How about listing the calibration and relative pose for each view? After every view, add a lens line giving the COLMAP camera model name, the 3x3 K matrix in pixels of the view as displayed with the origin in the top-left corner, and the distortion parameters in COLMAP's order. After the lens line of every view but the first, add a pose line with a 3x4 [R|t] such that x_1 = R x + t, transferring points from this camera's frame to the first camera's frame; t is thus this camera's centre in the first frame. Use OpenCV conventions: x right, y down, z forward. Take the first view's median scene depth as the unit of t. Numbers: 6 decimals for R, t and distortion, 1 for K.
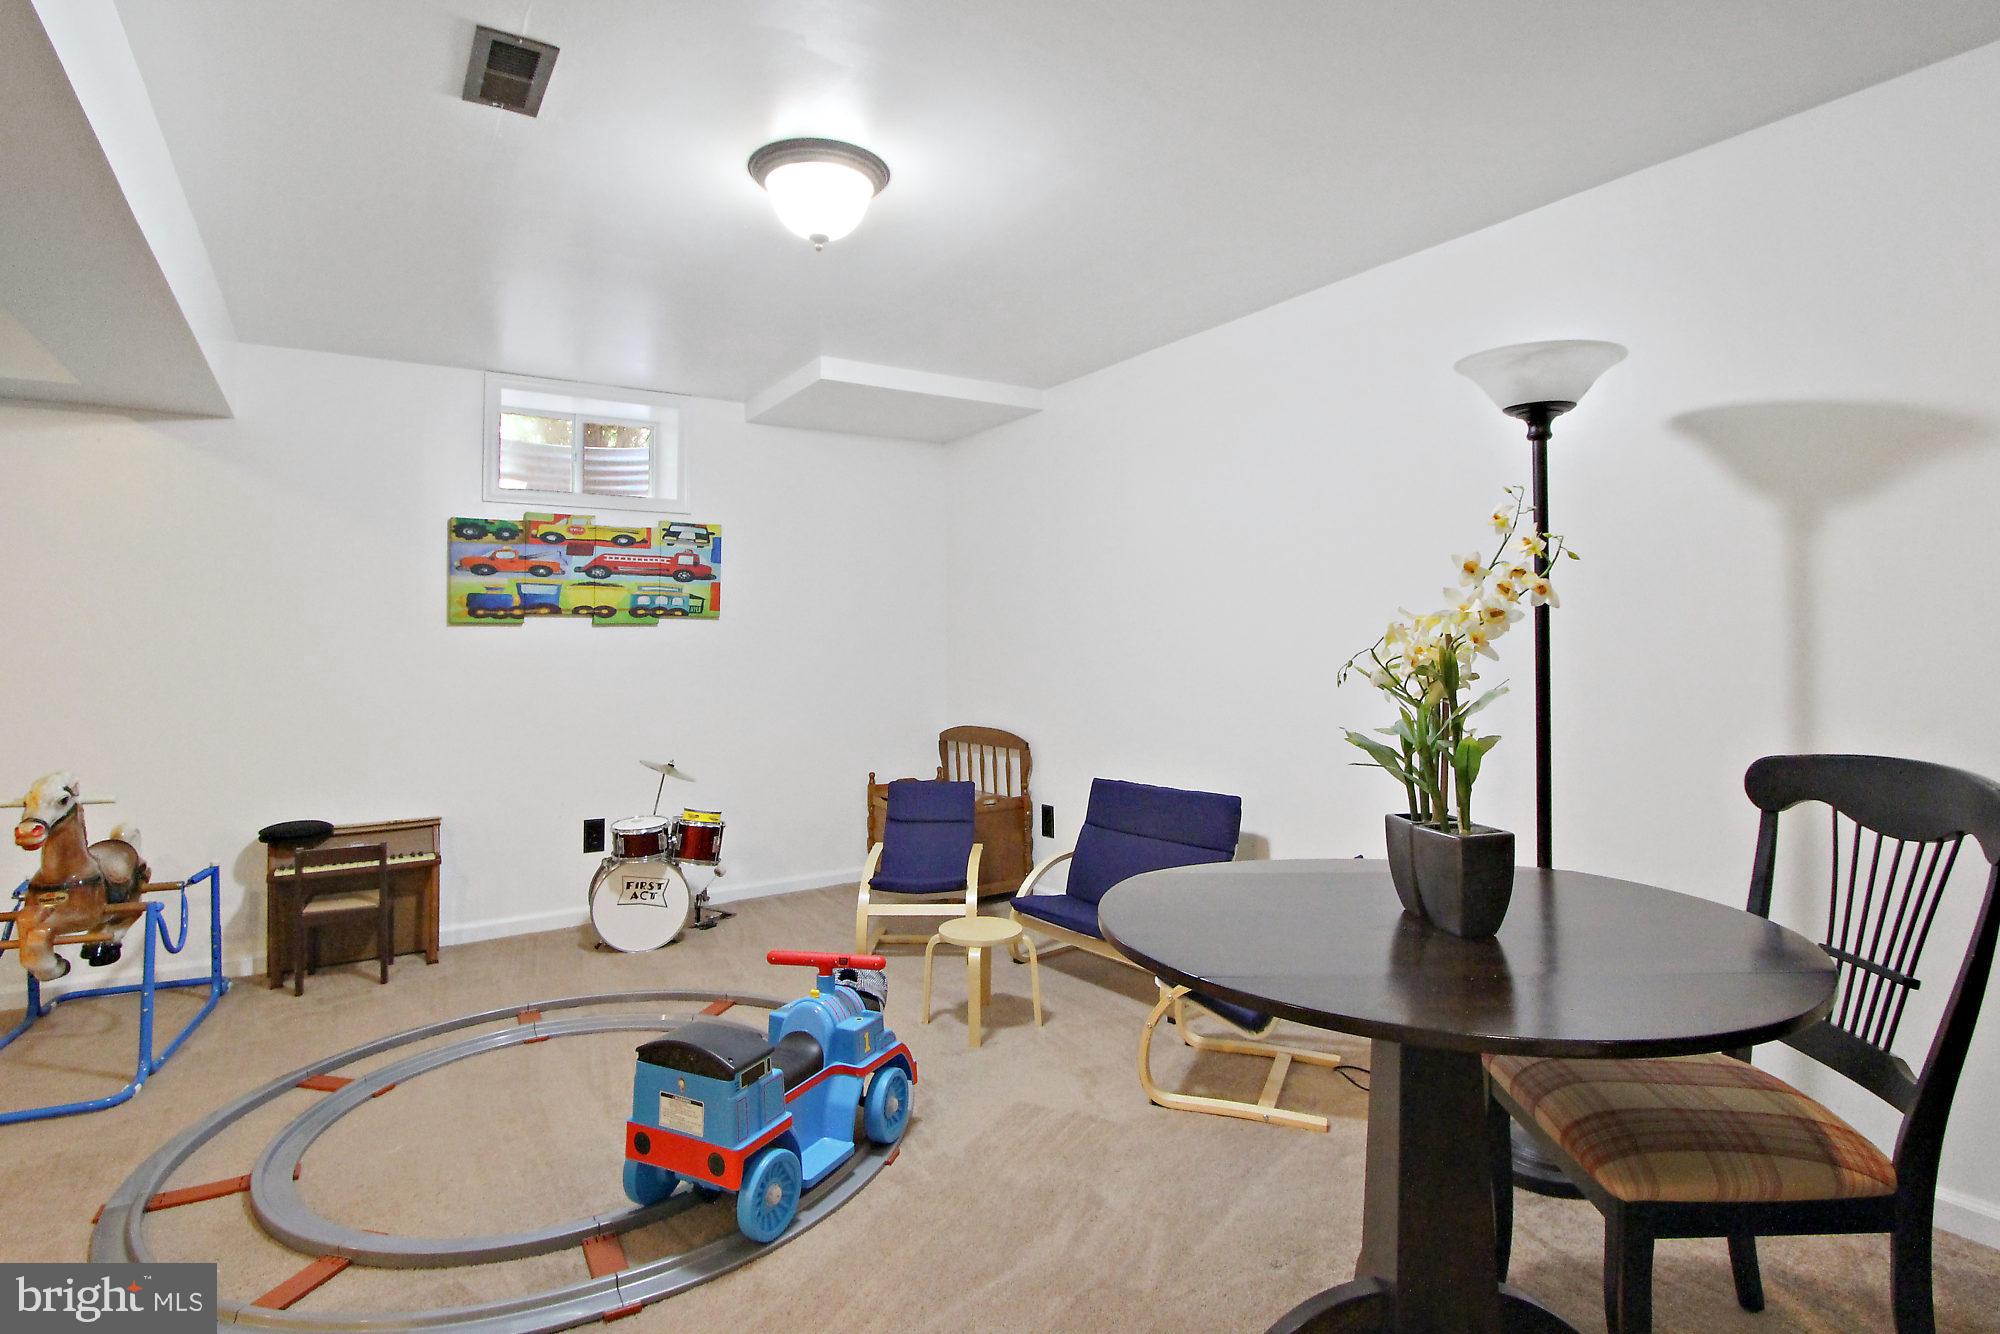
lens RADIAL K [[992.8, 0, 1001.2], [0, 992.8, 627.7], [0, 0, 1]] dist [-0.002809, -0.000890]
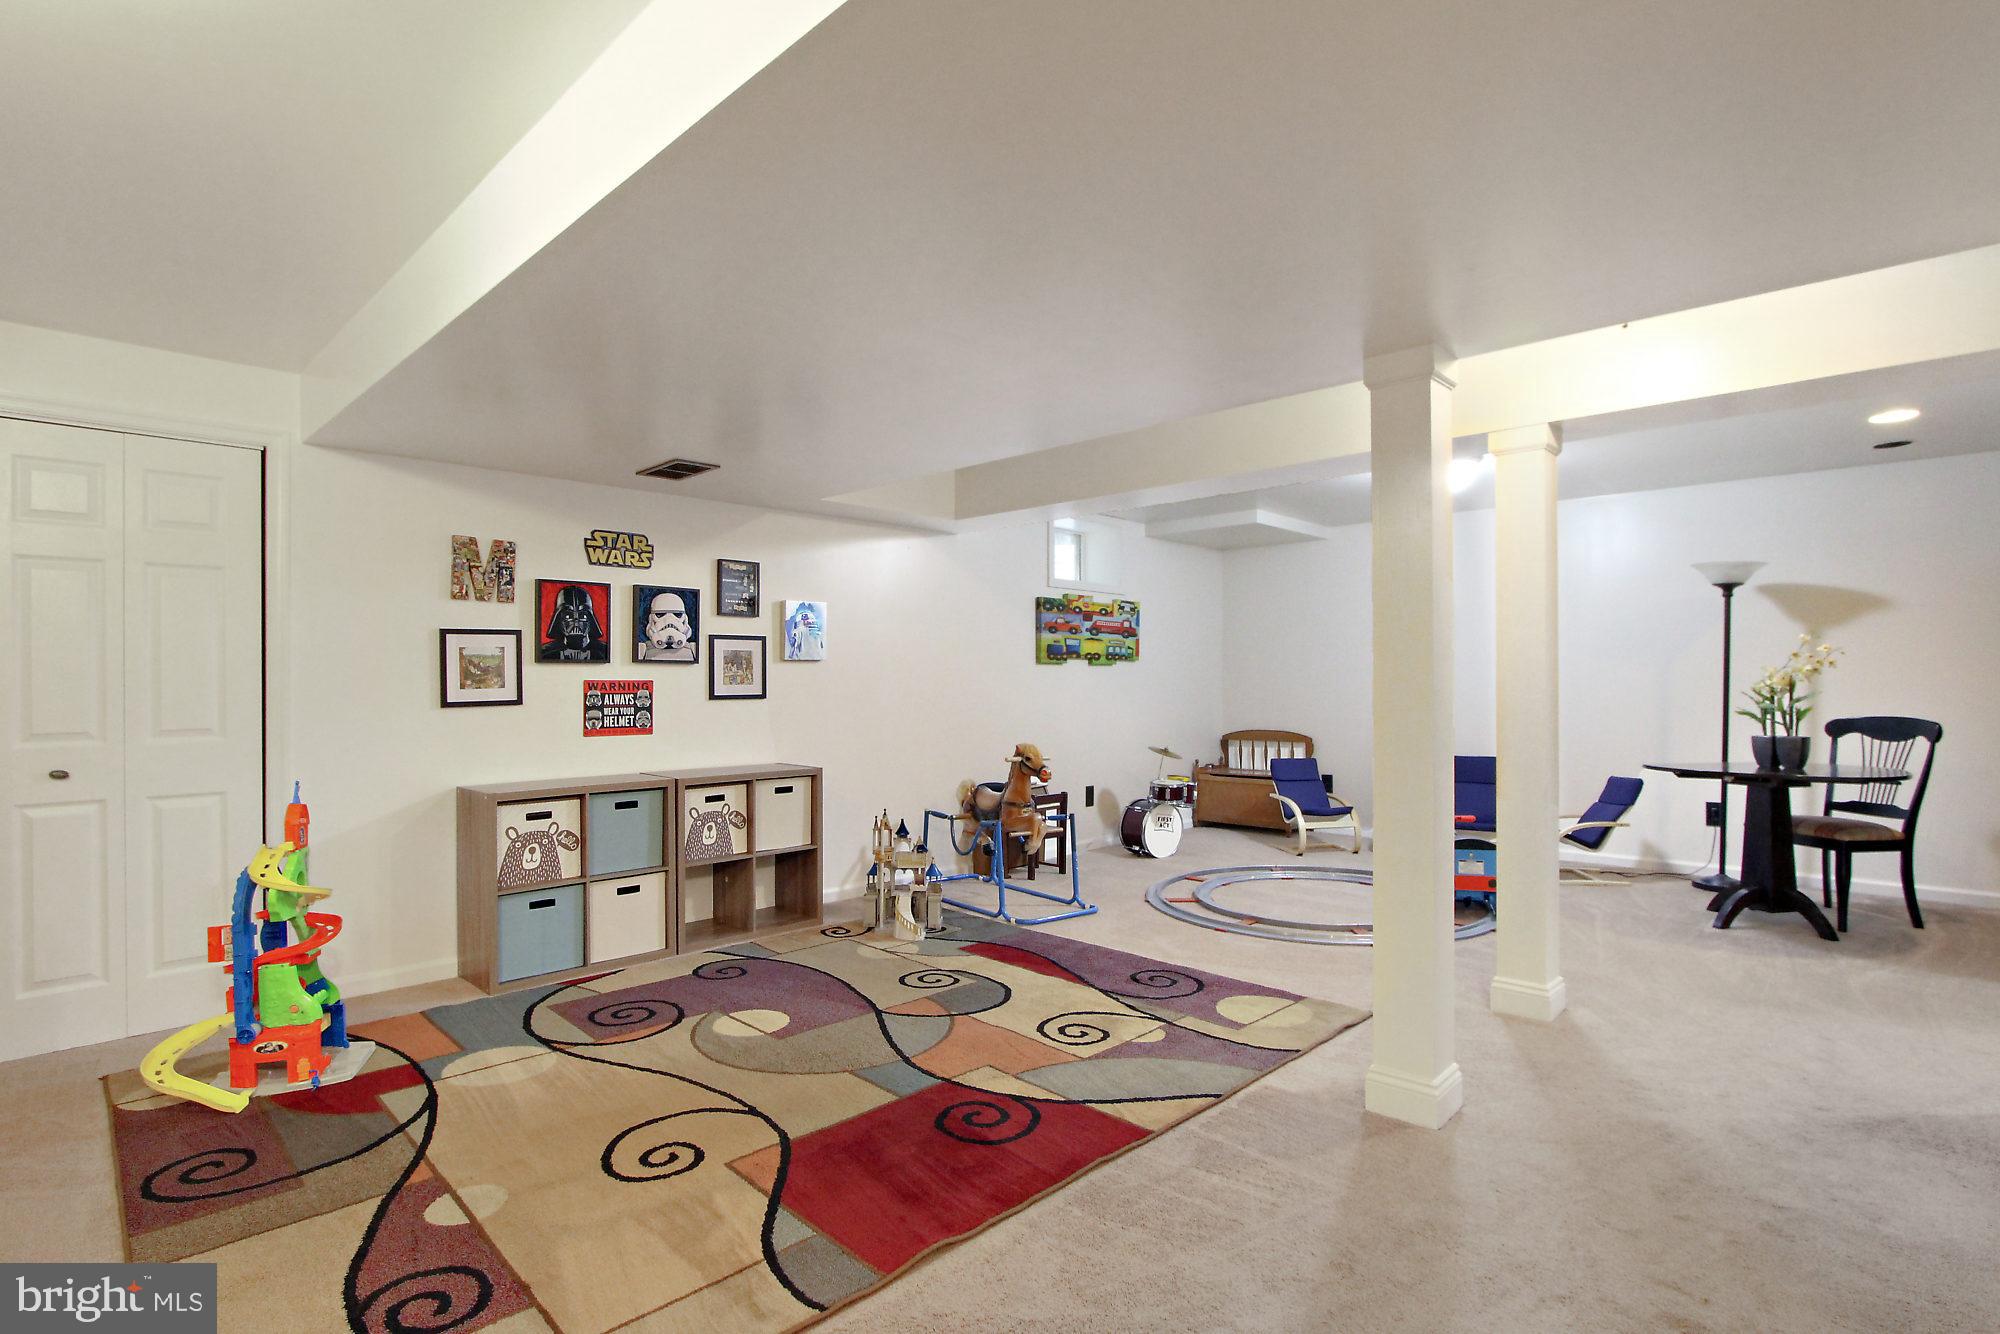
lens RADIAL K [[944.4, 0, 986.2], [0, 944.4, 677.6], [0, 0, 1]] dist [-0.015038, 0.000094]
pose [[0.976579, 0.009099, 0.214967, -0.924321], [-0.011622, 0.999878, 0.010478, 0.004275], [-0.214845, -0.012731, 0.976565, -0.463239]]
